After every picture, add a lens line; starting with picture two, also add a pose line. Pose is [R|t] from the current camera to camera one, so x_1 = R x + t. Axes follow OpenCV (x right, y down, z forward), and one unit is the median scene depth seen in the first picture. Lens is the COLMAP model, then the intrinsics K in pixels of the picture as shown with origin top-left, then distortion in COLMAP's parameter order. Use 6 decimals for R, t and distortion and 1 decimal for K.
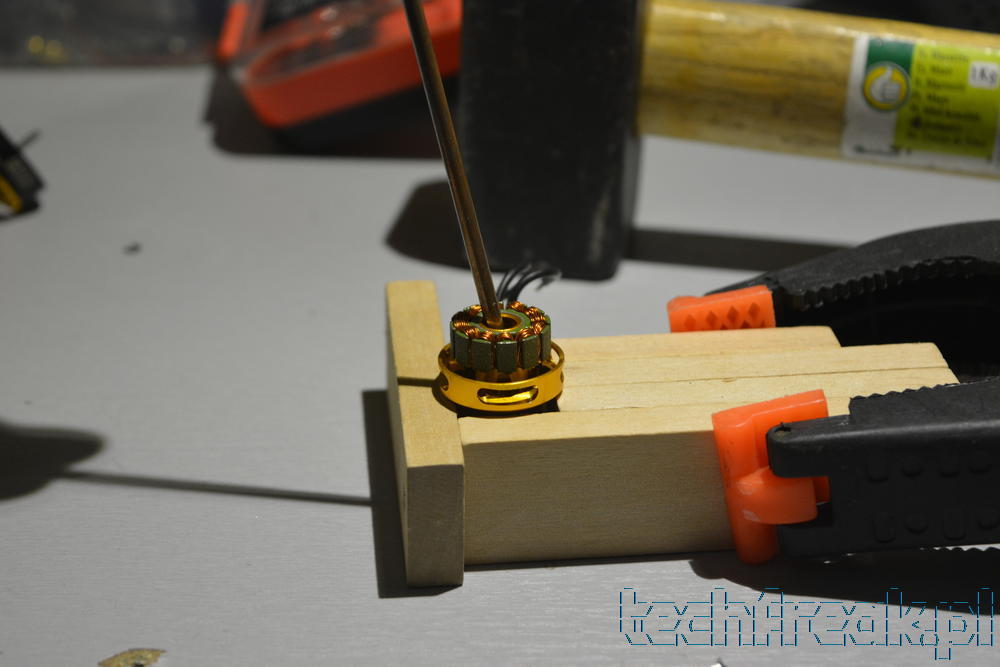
lens RADIAL K [[2245.4, 0, 500.3], [0, 2245.4, 333.9], [0, 0, 1]] dist [0.030933, 0.000000]
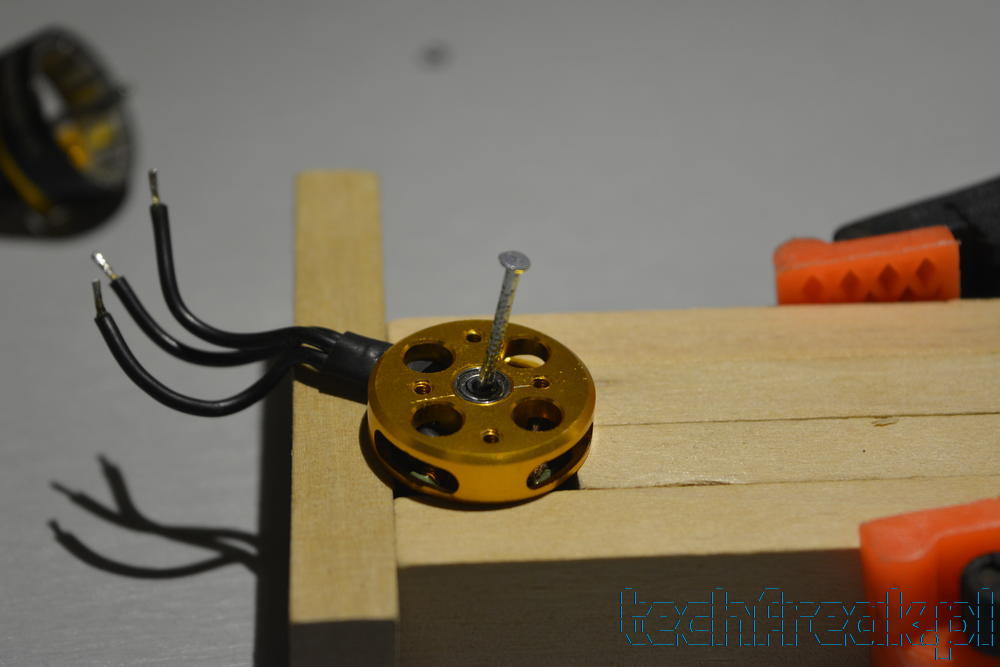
lens RADIAL K [[2122.6, 0, 490.9], [0, 2122.6, 337.7], [0, 0, 1]] dist [0.044216, 0.000000]
pose [[0.999263, 0.037230, -0.009364, 0.008270], [-0.034652, 0.979703, 0.197439, -0.104721], [0.016524, -0.196969, 0.980270, 0.496167]]
